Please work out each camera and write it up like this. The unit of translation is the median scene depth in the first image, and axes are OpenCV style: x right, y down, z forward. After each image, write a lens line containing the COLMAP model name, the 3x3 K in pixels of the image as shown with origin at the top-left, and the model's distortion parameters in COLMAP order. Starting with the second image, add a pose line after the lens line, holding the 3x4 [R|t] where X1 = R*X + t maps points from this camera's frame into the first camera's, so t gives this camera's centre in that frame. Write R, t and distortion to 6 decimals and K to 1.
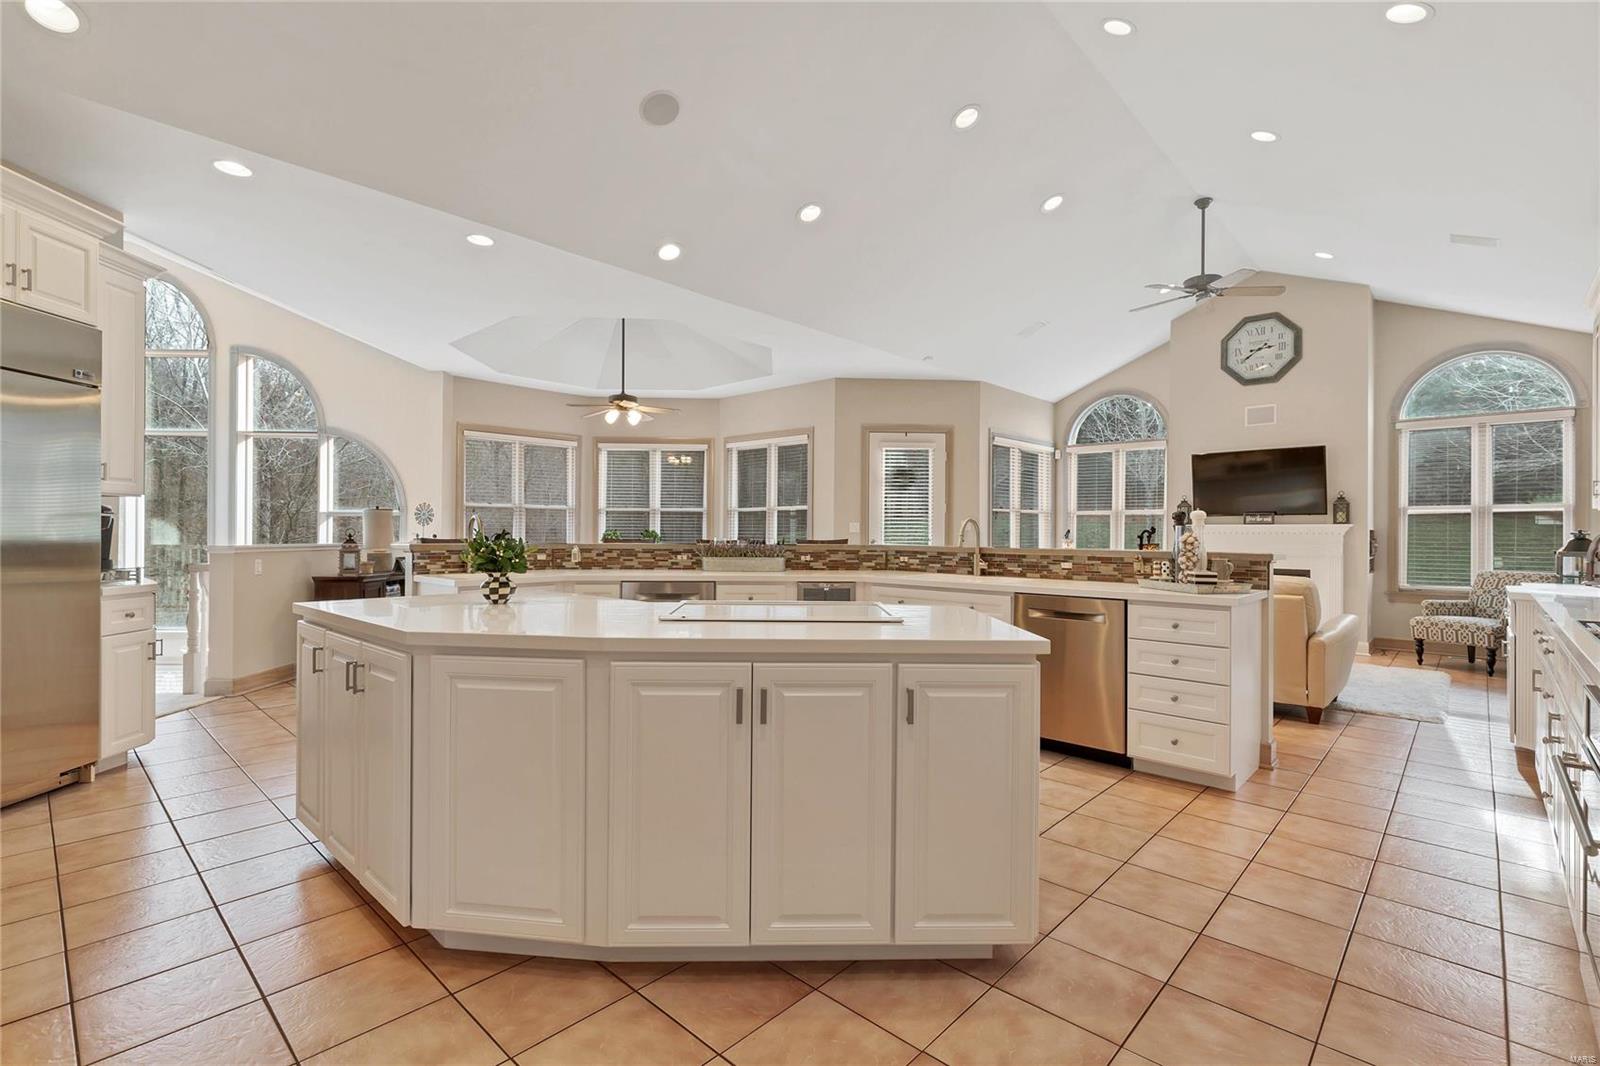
lens RADIAL K [[740.7, 0, 797.1], [0, 740.7, 529.9], [0, 0, 1]] dist [0.006783, 0.000079]
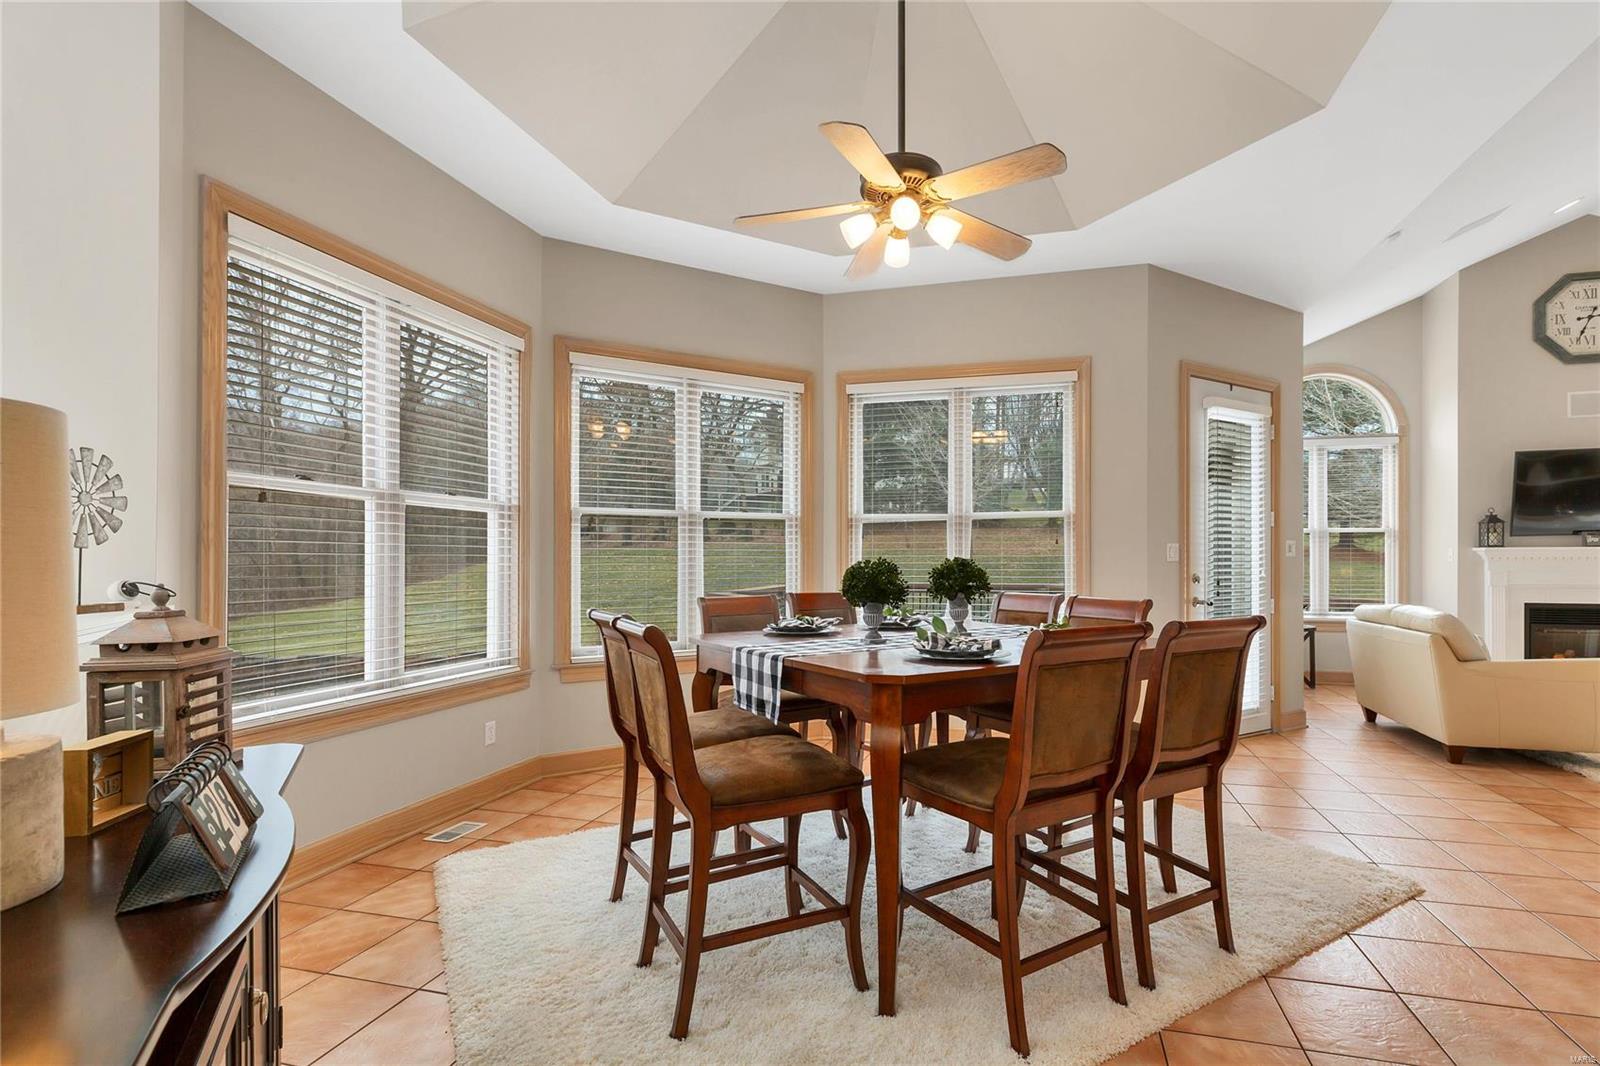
lens RADIAL K [[740.7, 0, 846.4], [0, 740.7, 554.4], [0, 0, 1]] dist [0.006783, 0.000079]
pose [[0.877912, -0.005344, 0.478793, -0.436573], [0.002963, 0.999979, 0.005729, -0.006793], [-0.478813, -0.003611, 0.877909, 0.729523]]
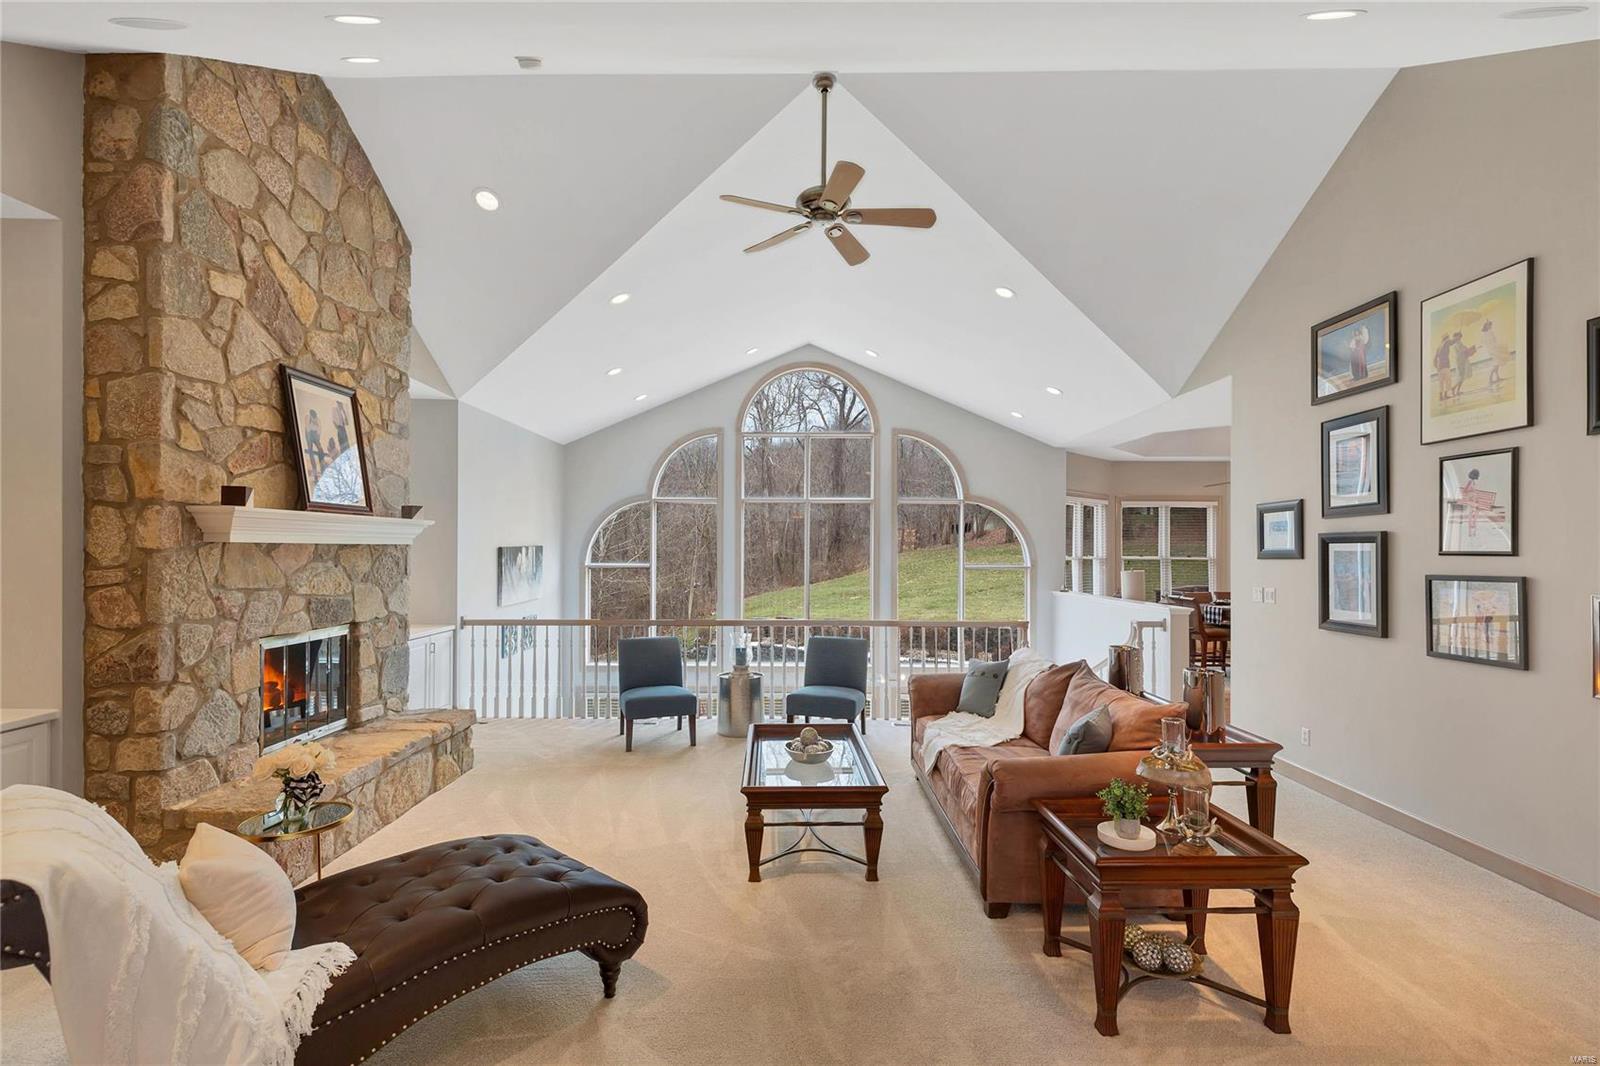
lens RADIAL K [[740.7, 0, 798.3], [0, 740.7, 548.5], [0, 0, 1]] dist [0.006783, 0.000079]
pose [[0.999562, -0.005638, -0.029036, -1.067245], [0.005553, 0.999980, -0.003028, -0.068555], [0.029053, 0.002866, 0.999574, -0.394354]]
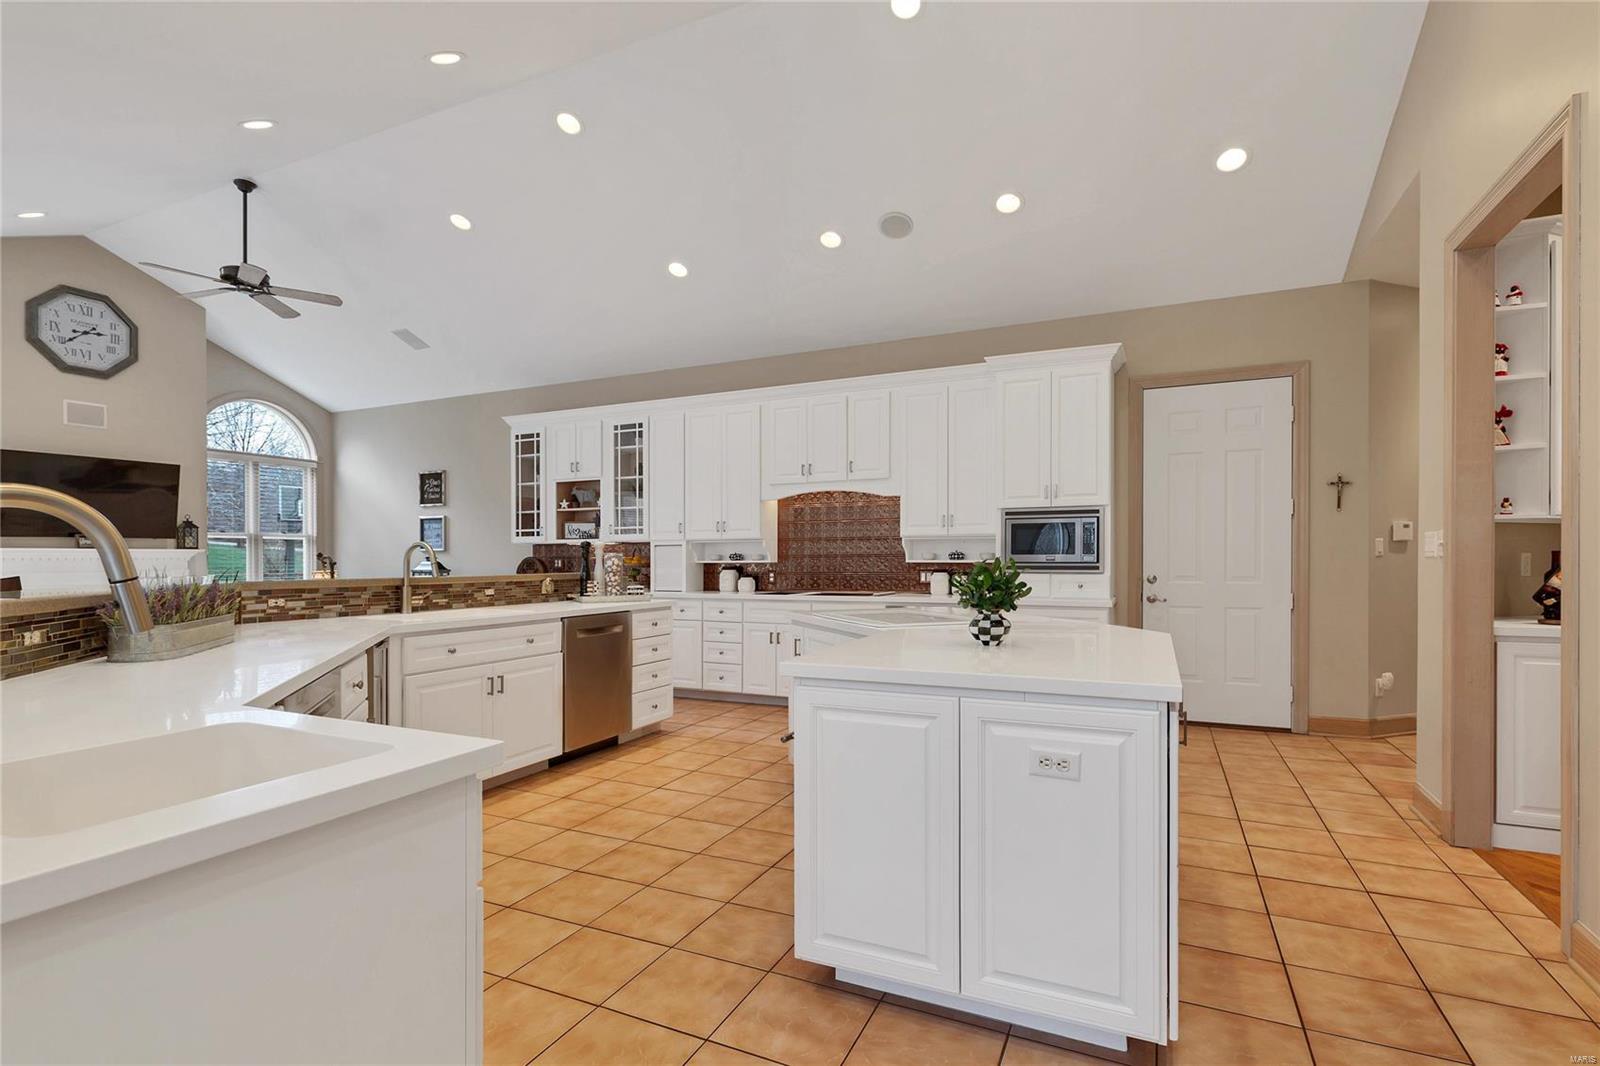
lens RADIAL K [[740.7, 0, 805.1], [0, 740.7, 553.1], [0, 0, 1]] dist [0.006783, 0.000079]
pose [[-0.312948, 0.002075, 0.949768, -0.419421], [-0.001422, 0.999995, -0.002653, -0.001402], [-0.949769, -0.002181, -0.312943, 0.534468]]
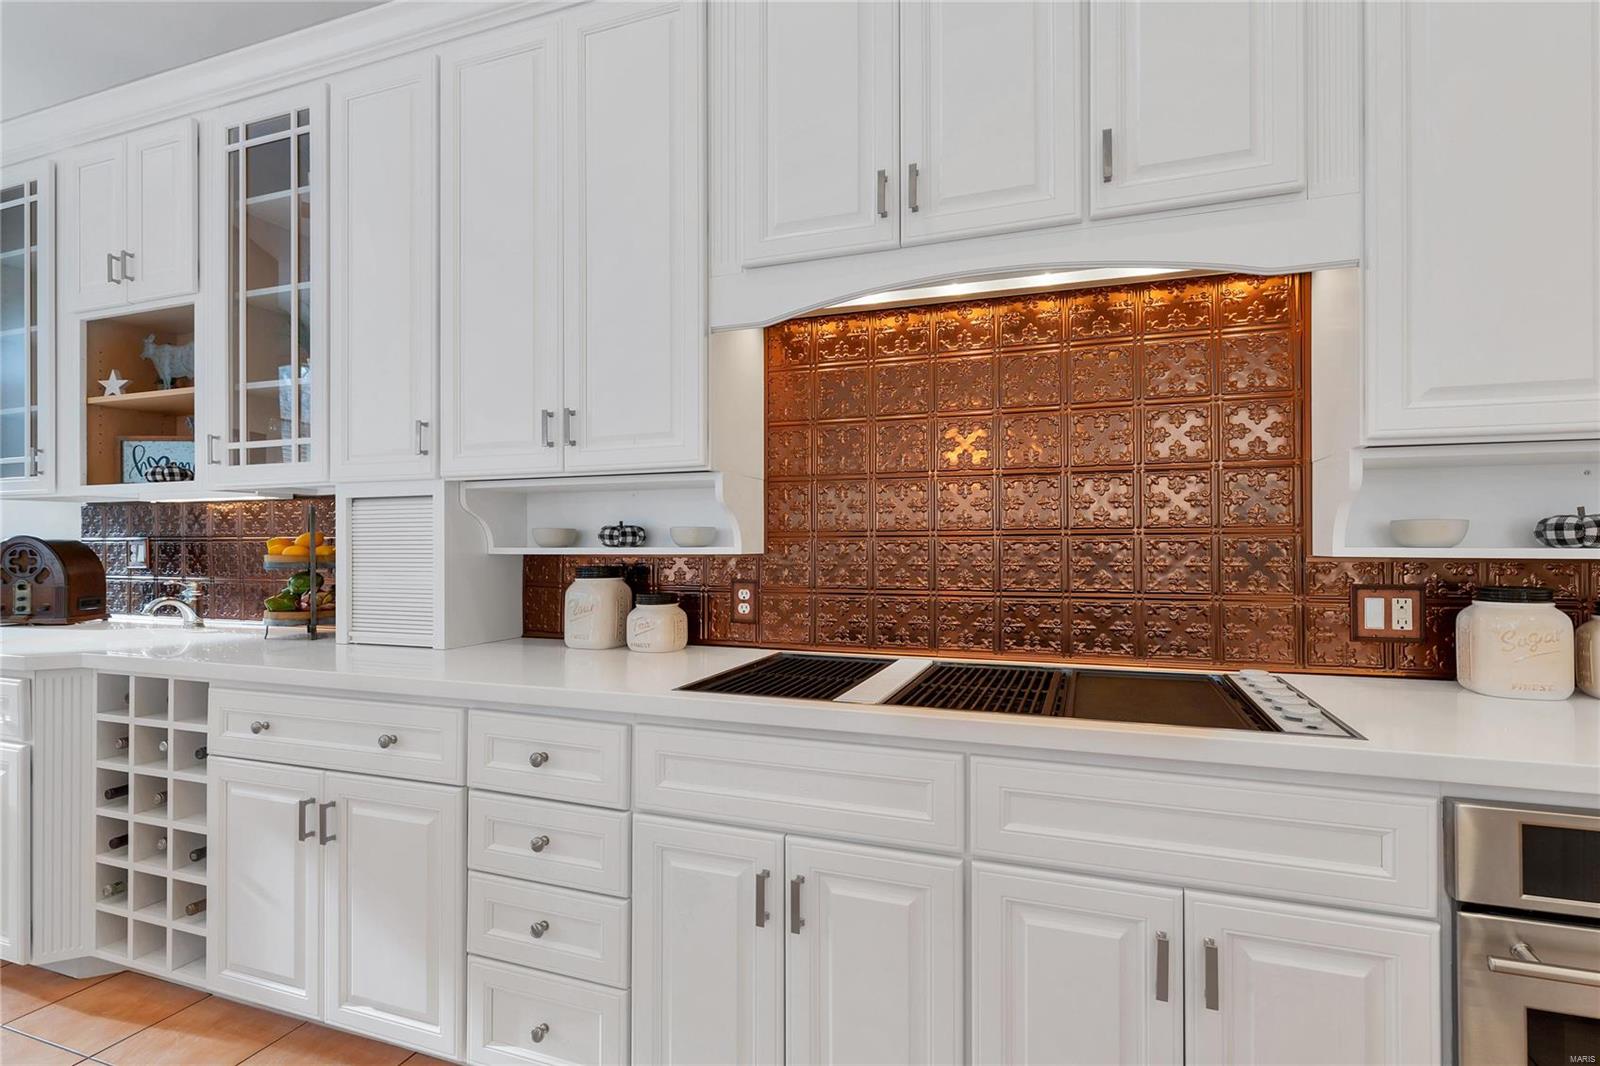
lens RADIAL K [[740.7, 0, 745.2], [0, 740.7, 538.9], [0, 0, 1]] dist [0.006783, 0.000079]
pose [[-0.396365, -0.005904, 0.918074, 0.178305], [-0.000915, 0.999981, 0.006036, 0.000427], [-0.918092, 0.001553, -0.396363, 0.399666]]
